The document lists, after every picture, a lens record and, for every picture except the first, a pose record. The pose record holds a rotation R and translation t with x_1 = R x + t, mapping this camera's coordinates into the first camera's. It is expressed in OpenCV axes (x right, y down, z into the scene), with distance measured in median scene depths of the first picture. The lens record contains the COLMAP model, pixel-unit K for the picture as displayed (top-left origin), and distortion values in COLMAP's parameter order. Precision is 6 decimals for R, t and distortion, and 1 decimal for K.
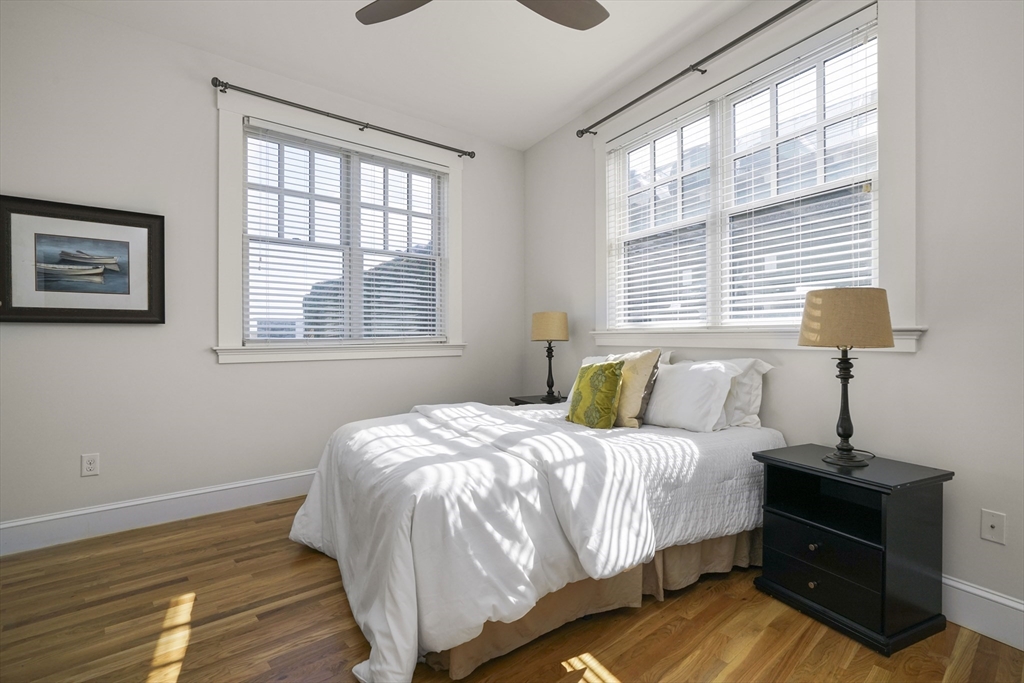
lens RADIAL K [[467.3, 0, 510.9], [0, 467.3, 328.5], [0, 0, 1]] dist [-0.036661, 0.001080]
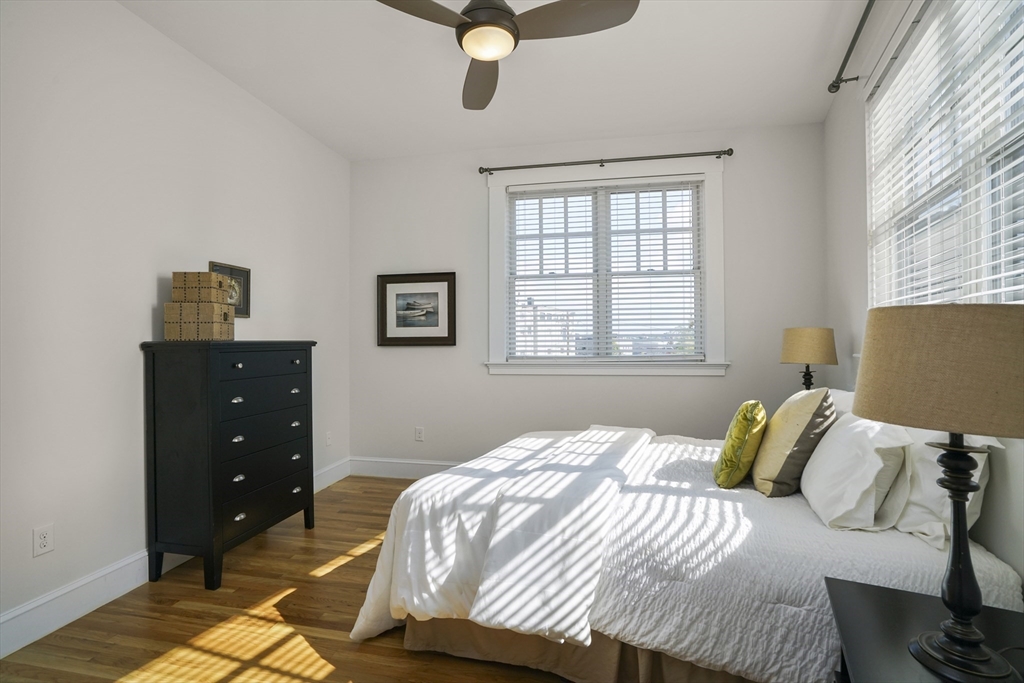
lens RADIAL K [[446.5, 0, 514.9], [0, 446.5, 332.5], [0, 0, 1]] dist [-0.036846, 0.000304]
pose [[0.655608, -0.016231, -0.754927, 0.468801], [0.011720, 0.999867, -0.011319, -0.035796], [0.755011, -0.001426, 0.655711, 0.211008]]
